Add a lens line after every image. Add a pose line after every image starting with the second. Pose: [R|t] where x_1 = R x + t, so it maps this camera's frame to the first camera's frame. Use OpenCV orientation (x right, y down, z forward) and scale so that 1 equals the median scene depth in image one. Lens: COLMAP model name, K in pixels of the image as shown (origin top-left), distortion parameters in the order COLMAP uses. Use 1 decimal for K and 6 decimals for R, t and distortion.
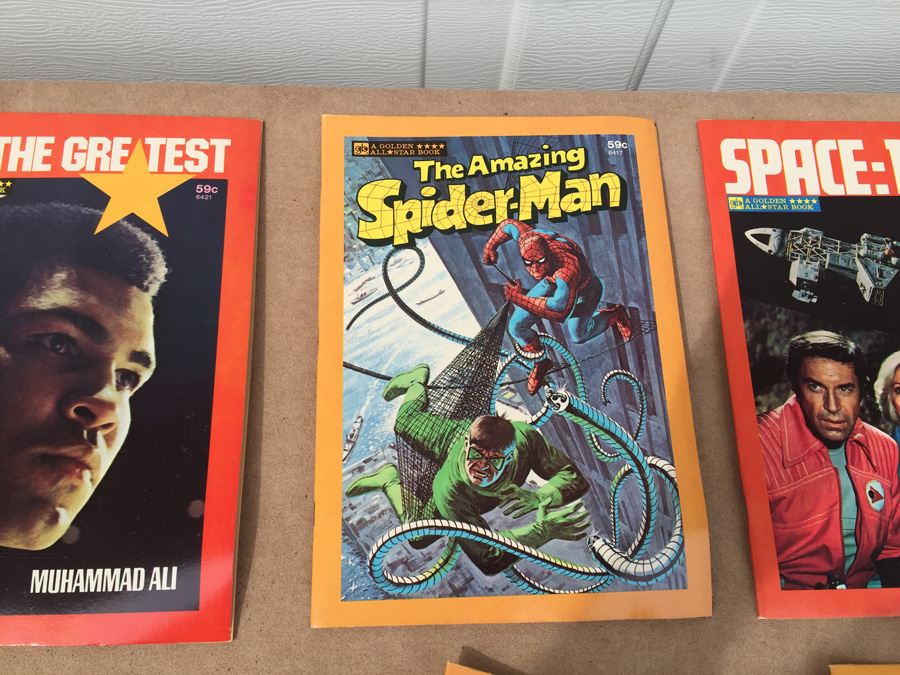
lens RADIAL K [[769.7, 0, 450.0], [0, 769.7, 337.5], [0, 0, 1]] dist [0.076735, -0.132011]
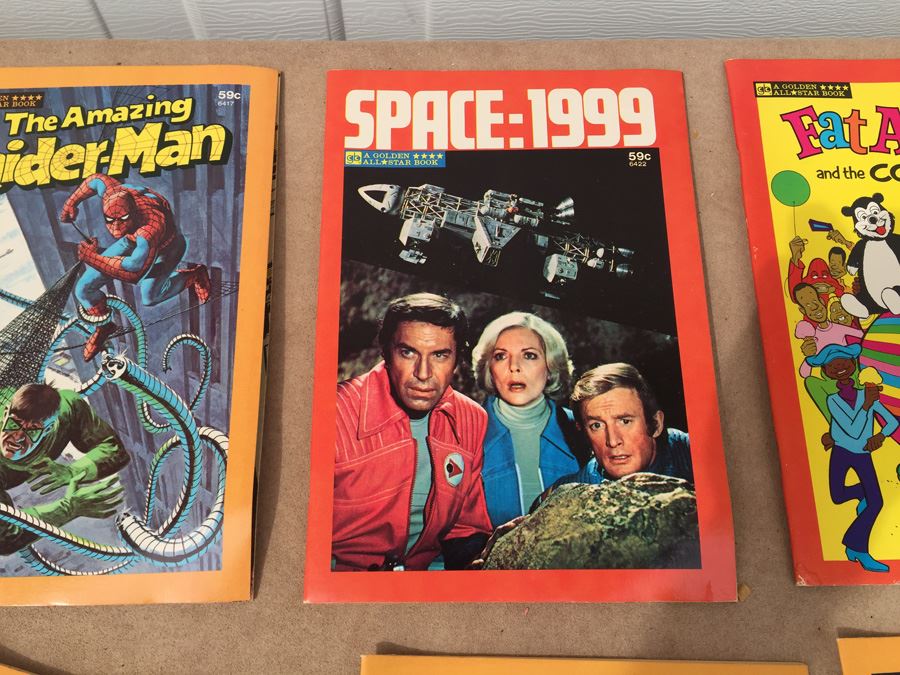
lens RADIAL K [[769.7, 0, 450.0], [0, 769.7, 337.5], [0, 0, 1]] dist [0.076735, -0.132011]
pose [[0.999644, -0.001742, -0.026640, 0.541287], [0.001645, 0.999992, -0.003674, 0.048394], [0.026646, 0.003628, 0.999638, 0.084321]]
